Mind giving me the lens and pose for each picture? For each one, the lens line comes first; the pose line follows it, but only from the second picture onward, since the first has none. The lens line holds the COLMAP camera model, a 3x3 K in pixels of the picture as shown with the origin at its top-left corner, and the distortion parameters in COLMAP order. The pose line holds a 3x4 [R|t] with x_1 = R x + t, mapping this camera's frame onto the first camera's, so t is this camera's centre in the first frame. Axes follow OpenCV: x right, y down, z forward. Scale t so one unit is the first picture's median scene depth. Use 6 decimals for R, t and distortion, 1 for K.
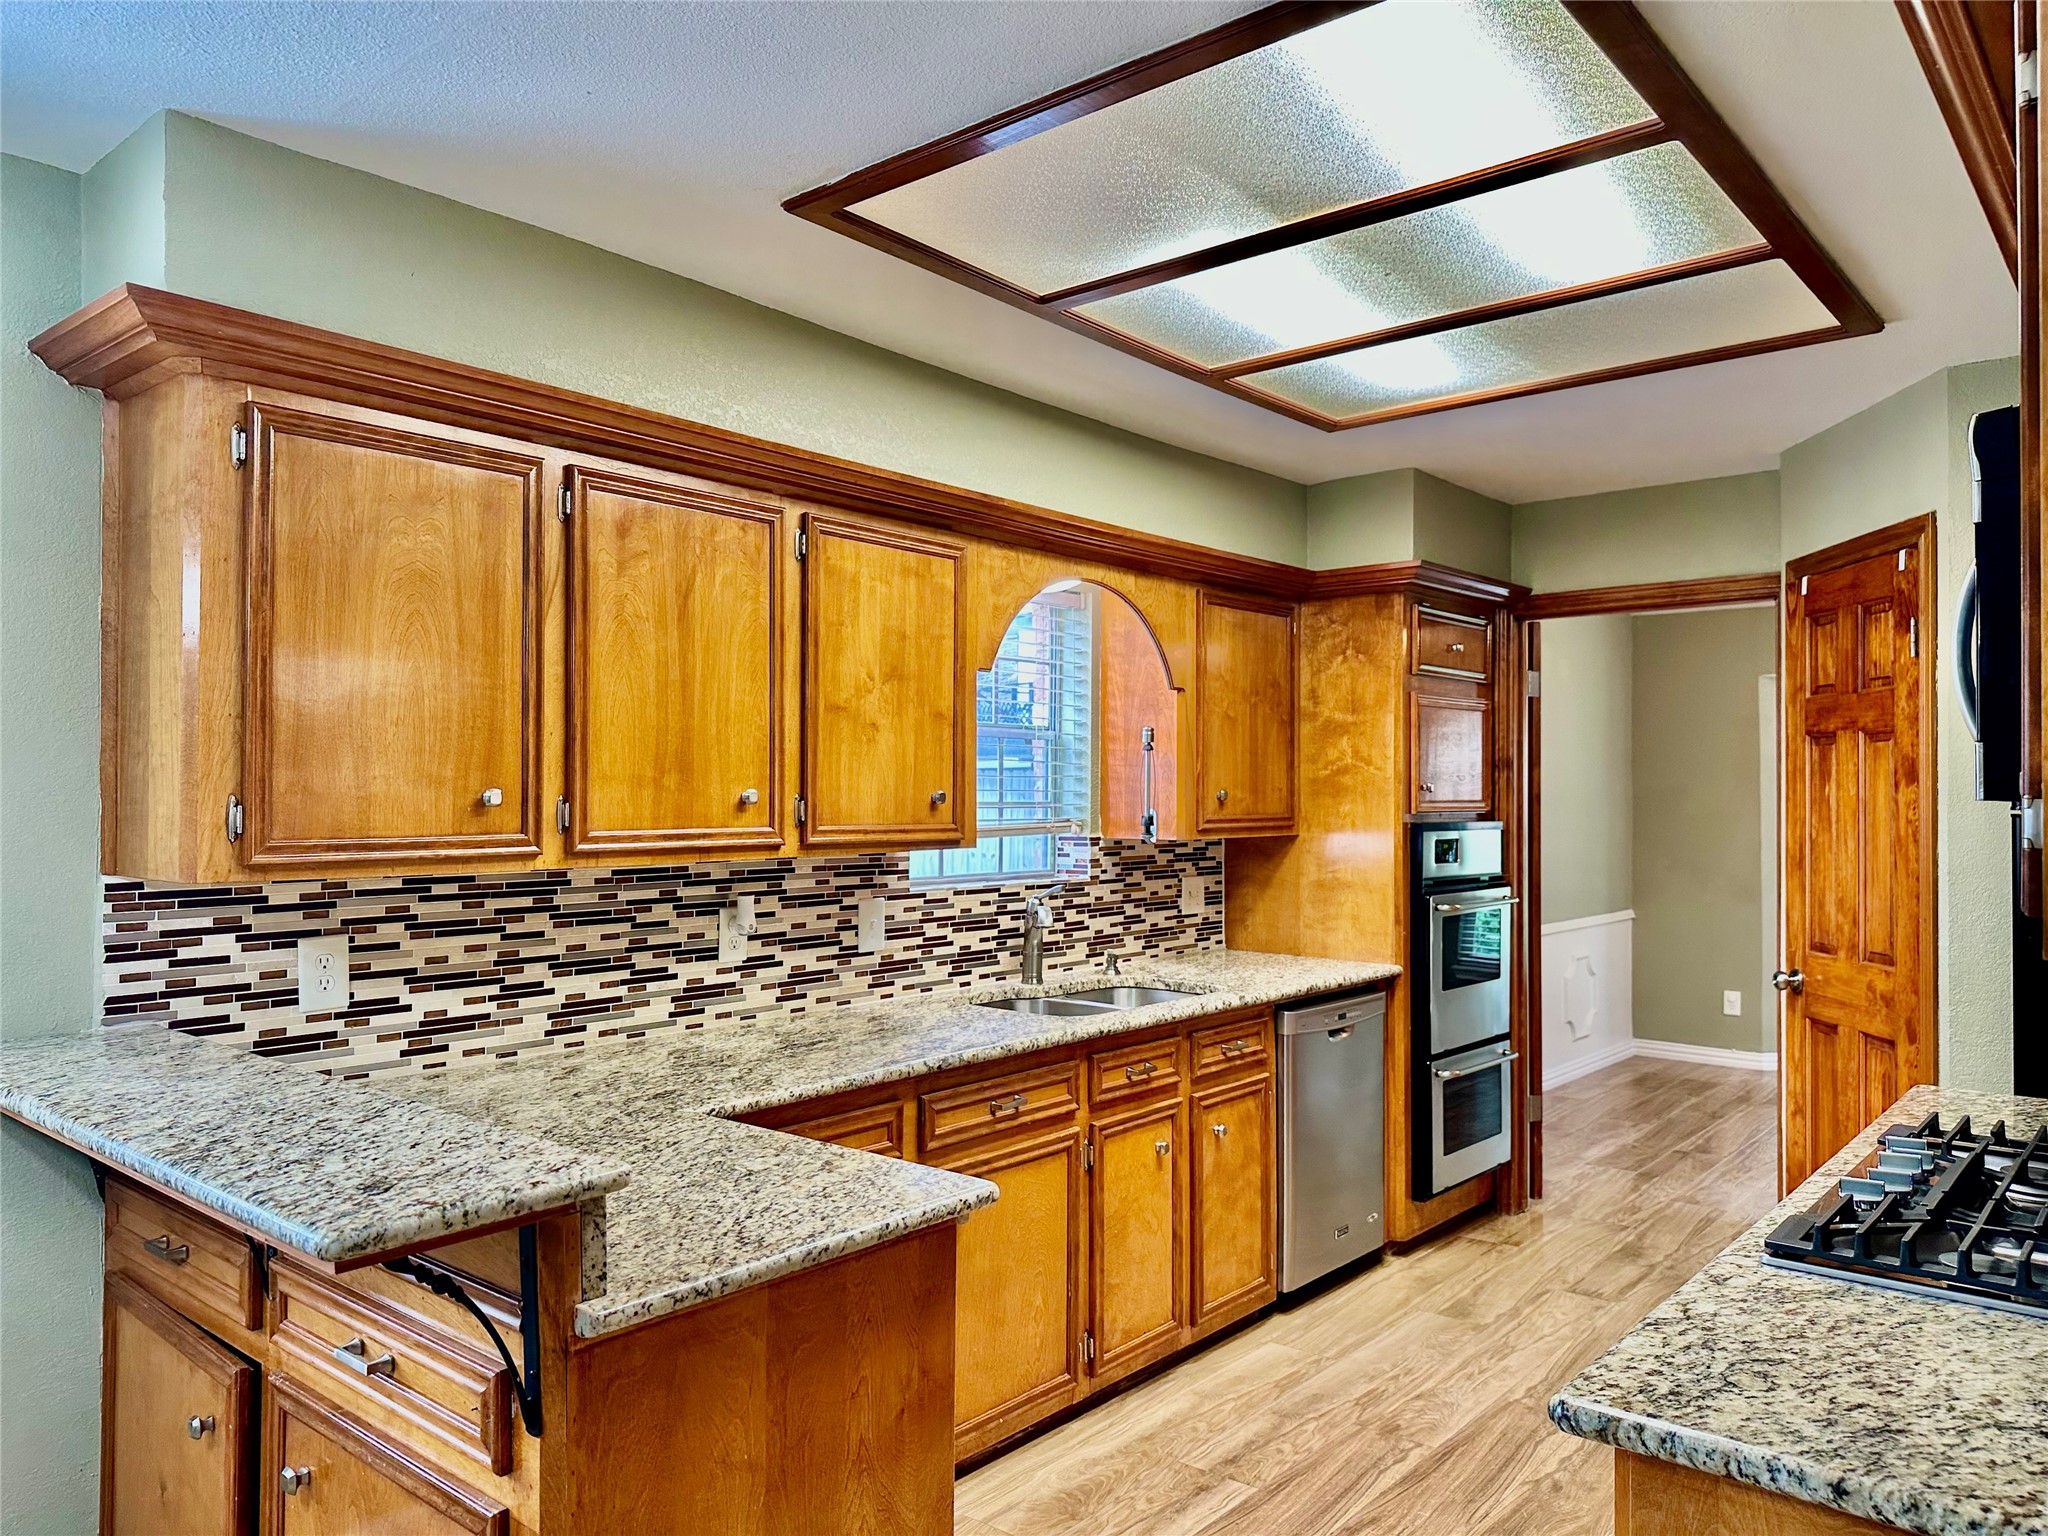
lens RADIAL K [[1435.6, 0, 1026.8], [0, 1435.6, 776.1], [0, 0, 1]] dist [0.137568, -0.200791]
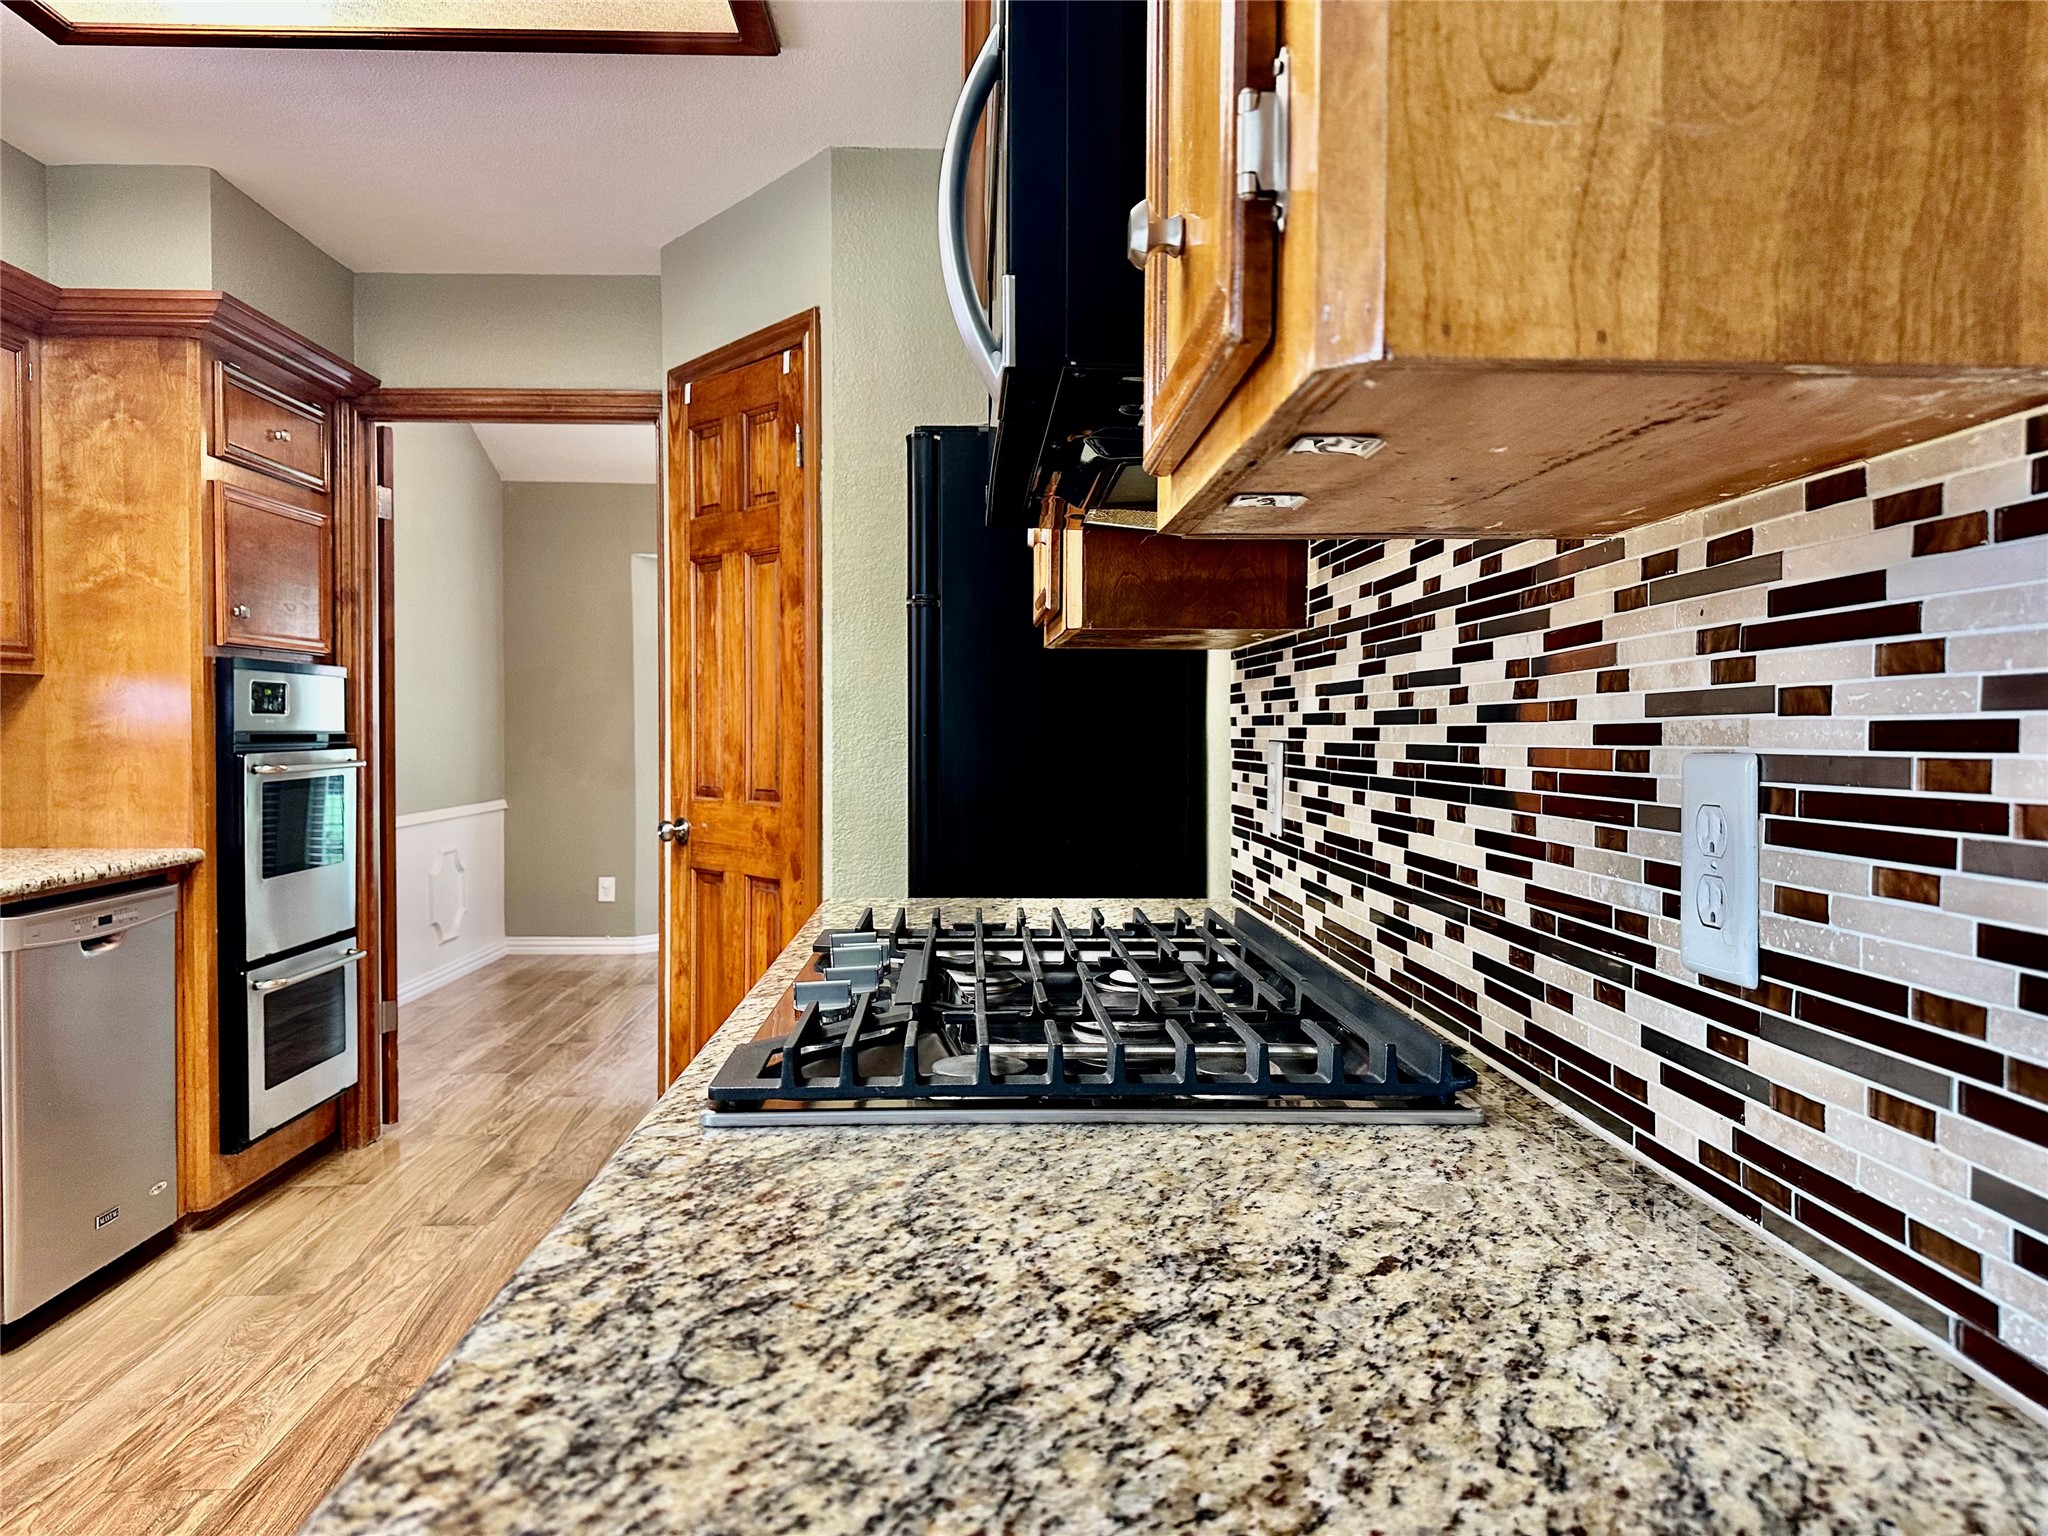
lens RADIAL K [[1440.8, 0, 1049.4], [0, 1440.8, 772.8], [0, 0, 1]] dist [0.084469, -0.133587]
pose [[0.732886, -0.024300, 0.679917, 0.079148], [-0.008966, 0.998930, 0.045367, 0.062160], [-0.680292, -0.039345, 0.731884, 0.186431]]
